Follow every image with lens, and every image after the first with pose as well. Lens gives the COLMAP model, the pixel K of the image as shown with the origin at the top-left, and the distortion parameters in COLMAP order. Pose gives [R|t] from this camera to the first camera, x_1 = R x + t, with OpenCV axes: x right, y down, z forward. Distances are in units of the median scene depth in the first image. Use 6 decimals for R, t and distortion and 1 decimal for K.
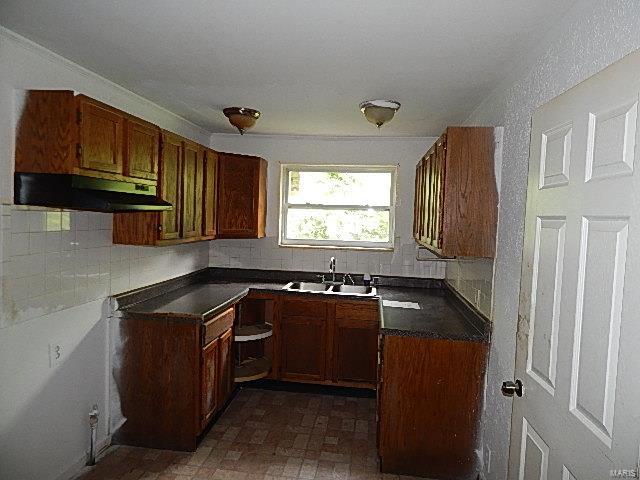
lens RADIAL K [[429.0, 0, 320.5], [0, 429.0, 239.5], [0, 0, 1]] dist [-0.007998, -0.002024]
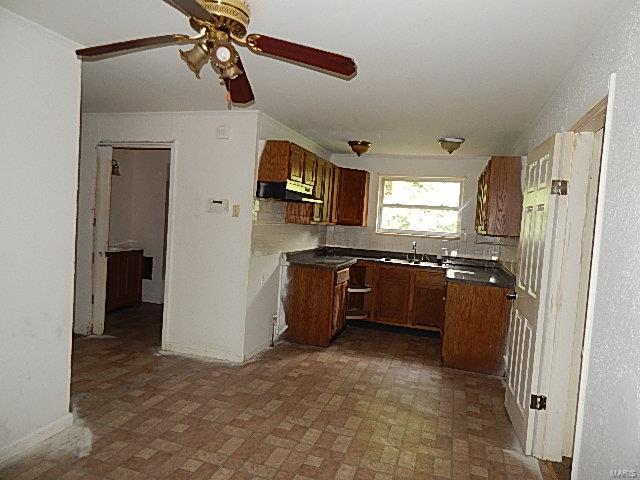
lens RADIAL K [[429.0, 0, 317.8], [0, 429.0, 240.5], [0, 0, 1]] dist [-0.007998, -0.002024]
pose [[0.983320, 0.037408, -0.177998, -0.039802], [-0.039623, 0.999175, -0.008905, 0.073452], [0.177518, 0.015809, 0.983991, -0.528300]]
